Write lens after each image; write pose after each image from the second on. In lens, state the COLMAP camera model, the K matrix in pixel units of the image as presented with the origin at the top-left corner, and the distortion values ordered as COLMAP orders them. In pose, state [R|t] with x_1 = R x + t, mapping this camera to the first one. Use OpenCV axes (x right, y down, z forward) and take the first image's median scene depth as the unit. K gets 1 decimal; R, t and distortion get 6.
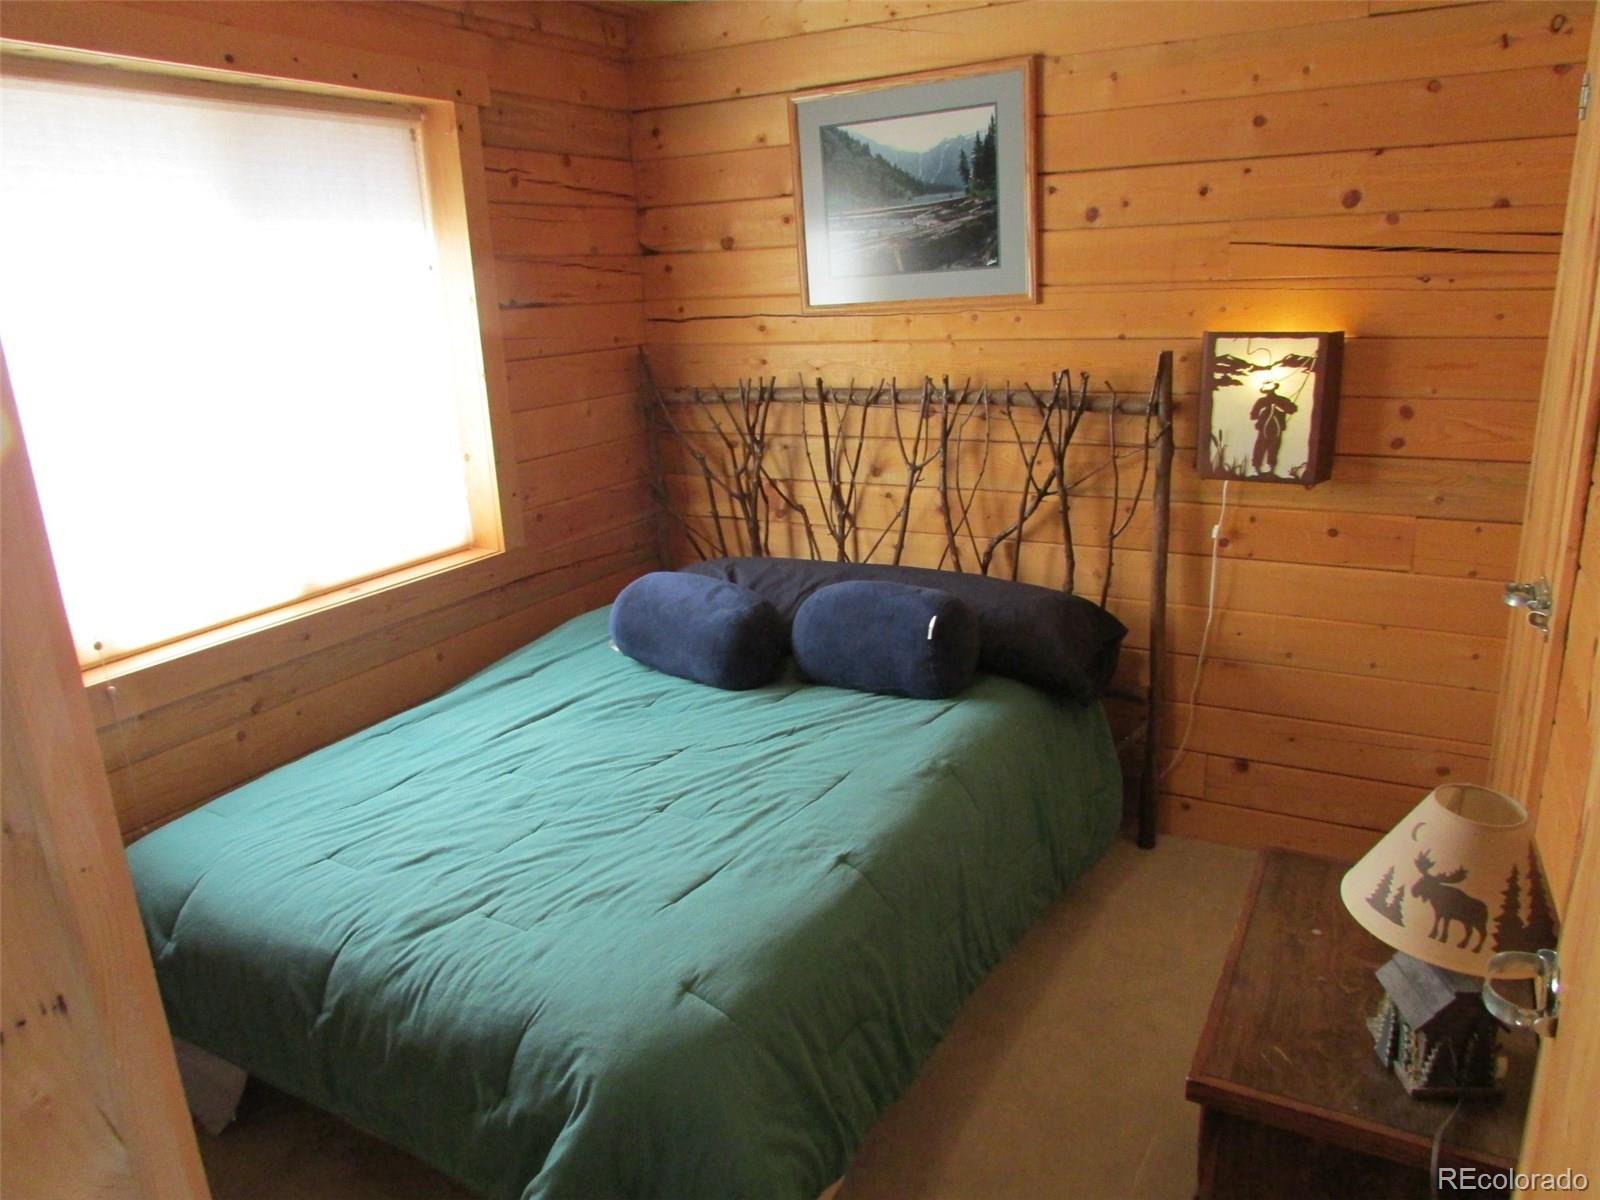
lens RADIAL K [[1134.9, 0, 806.4], [0, 1134.9, 569.5], [0, 0, 1]] dist [-0.033955, 0.001313]
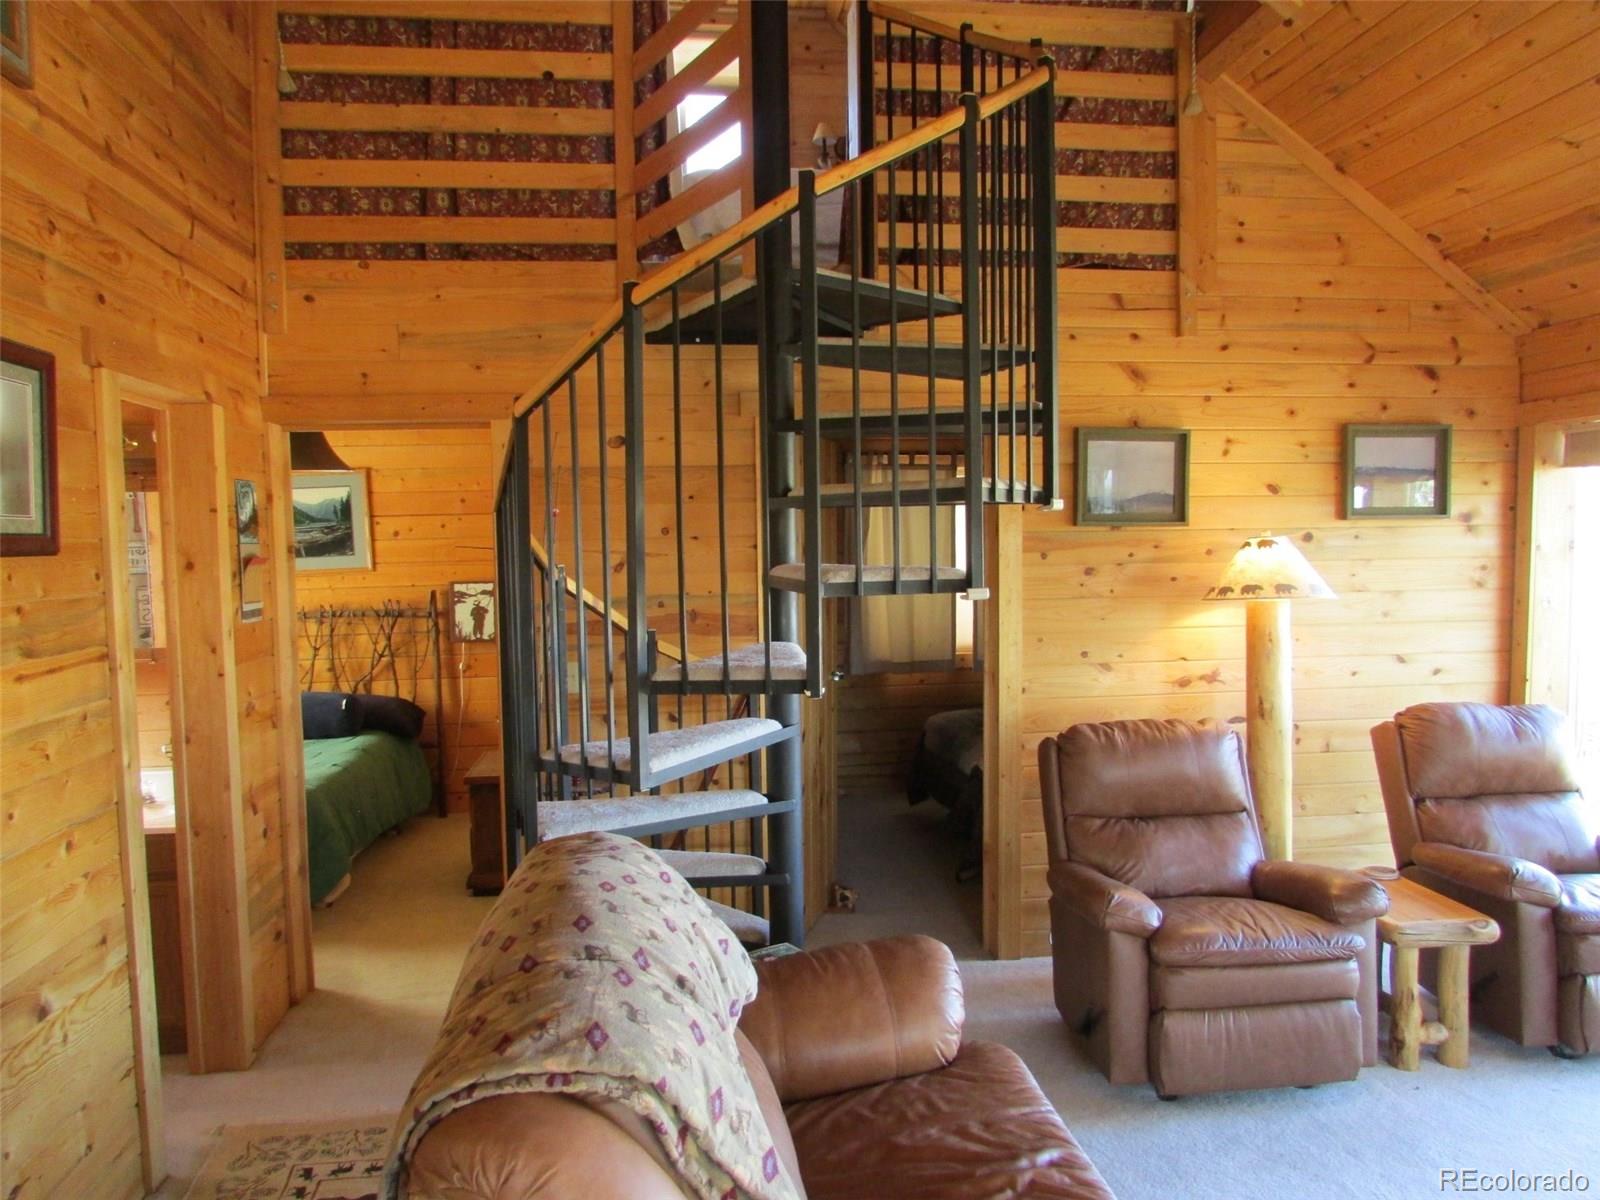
lens RADIAL K [[1131.7, 0, 800.0], [0, 1131.7, 600.0], [0, 0, 1]] dist [-0.018093, 0.004197]
pose [[0.804132, -0.010794, 0.594353, -0.449281], [0.145589, 0.972961, -0.179305, 0.346425], [-0.576347, 0.230716, 0.783961, -1.235601]]
